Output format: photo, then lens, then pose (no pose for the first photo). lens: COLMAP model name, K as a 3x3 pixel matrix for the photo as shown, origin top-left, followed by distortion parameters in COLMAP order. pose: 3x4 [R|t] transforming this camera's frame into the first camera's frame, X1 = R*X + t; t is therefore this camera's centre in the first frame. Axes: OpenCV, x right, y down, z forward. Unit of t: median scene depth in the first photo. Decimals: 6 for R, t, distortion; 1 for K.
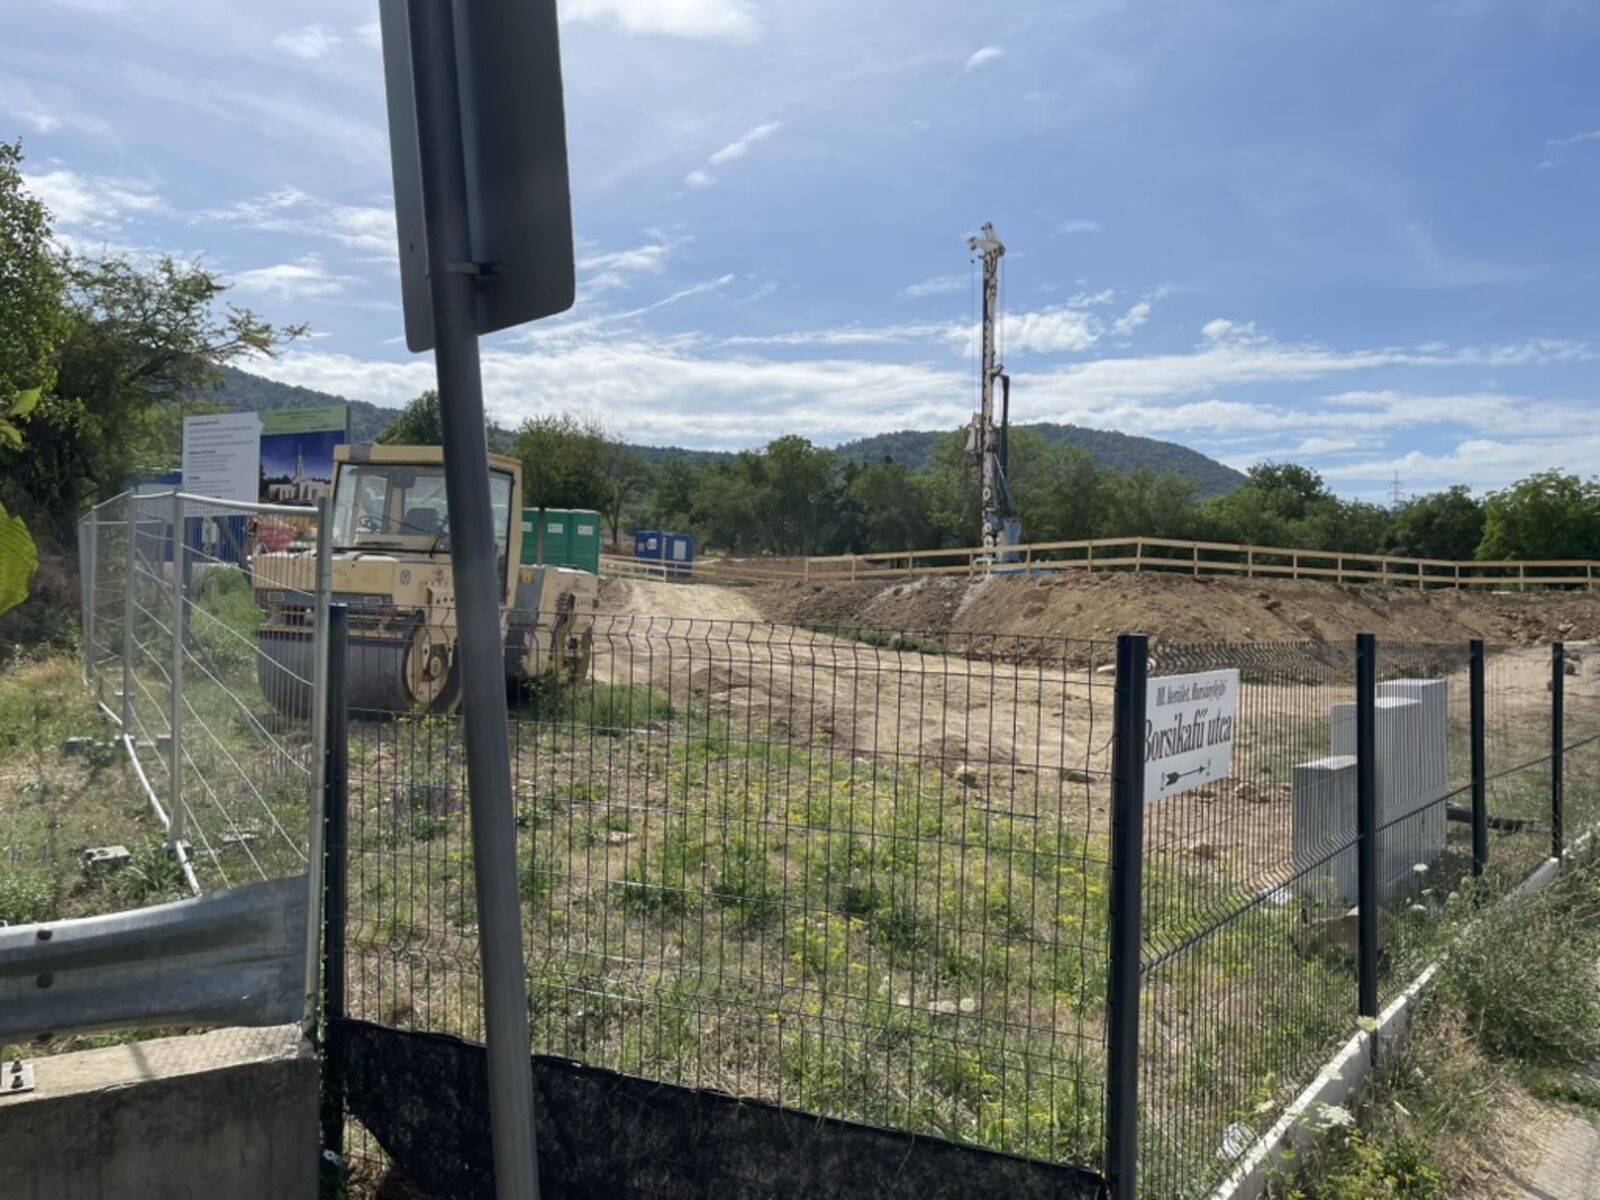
lens RADIAL K [[1194.1, 0, 796.3], [0, 1194.1, 608.7], [0, 0, 1]] dist [0.065667, -0.000353]
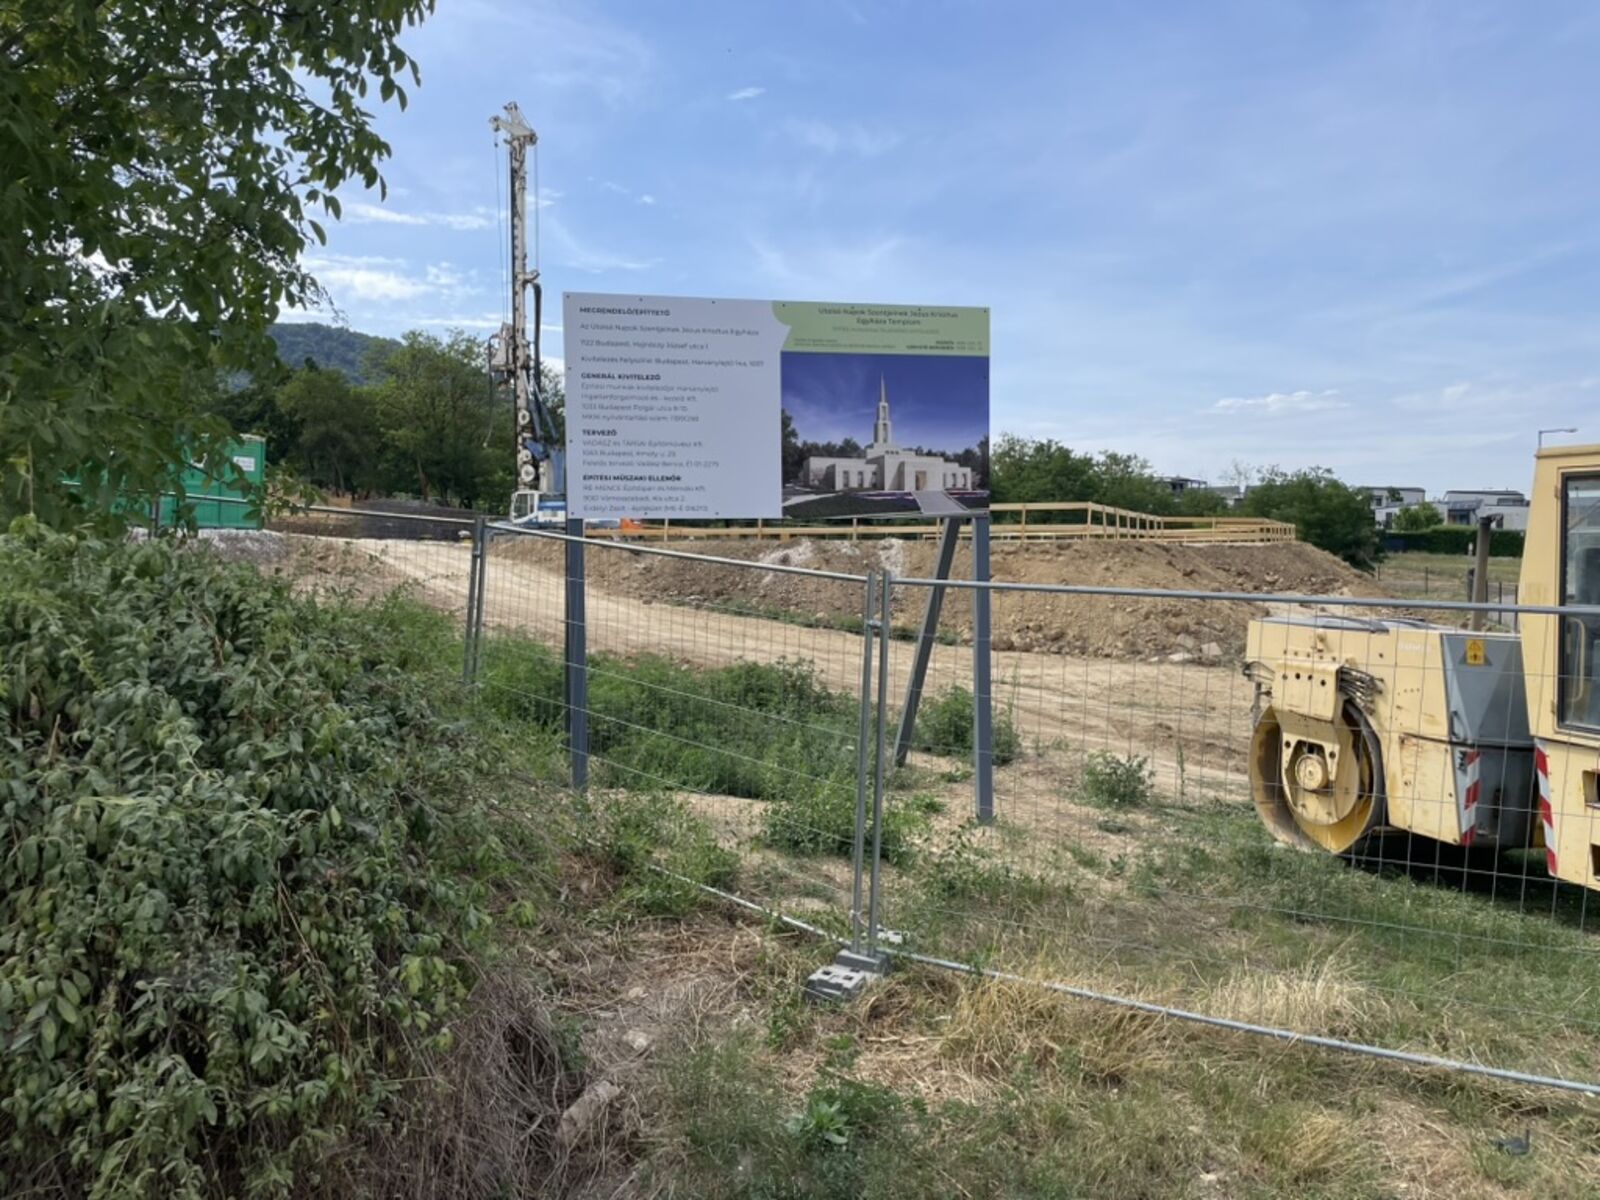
lens RADIAL K [[1194.1, 0, 800.3], [0, 1194.1, 595.9], [0, 0, 1]] dist [0.065667, -0.000353]
pose [[0.835300, -0.035655, 0.548637, -0.161433], [0.002448, 0.998126, 0.061140, -0.017626], [-0.549789, -0.049728, 0.833822, 0.138860]]
